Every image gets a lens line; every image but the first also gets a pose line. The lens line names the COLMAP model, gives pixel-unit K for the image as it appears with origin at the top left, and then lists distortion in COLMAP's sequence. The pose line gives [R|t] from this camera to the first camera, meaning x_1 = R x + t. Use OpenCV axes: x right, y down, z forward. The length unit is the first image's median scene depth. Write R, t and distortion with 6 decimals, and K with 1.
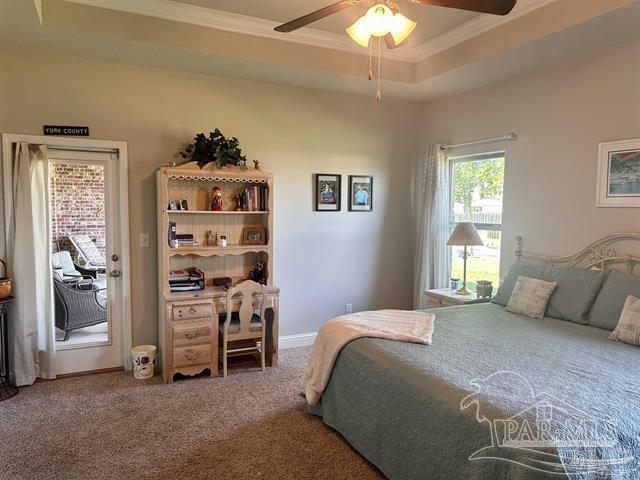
lens RADIAL K [[448.0, 0, 320.0], [0, 448.0, 240.0], [0, 0, 1]] dist [0.064294, -0.130834]
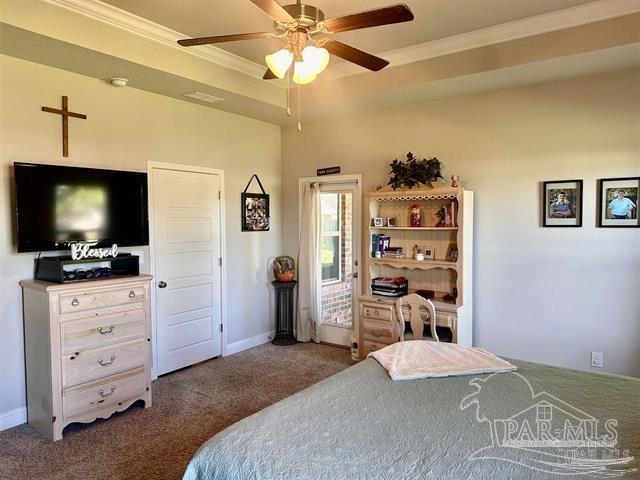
lens RADIAL K [[448.0, 0, 320.0], [0, 448.0, 240.0], [0, 0, 1]] dist [0.064294, -0.130834]
pose [[0.449789, 0.026075, -0.892754, 0.611787], [-0.056150, 0.998422, 0.000871, -0.020908], [0.891368, 0.049736, 0.450544, 0.298290]]
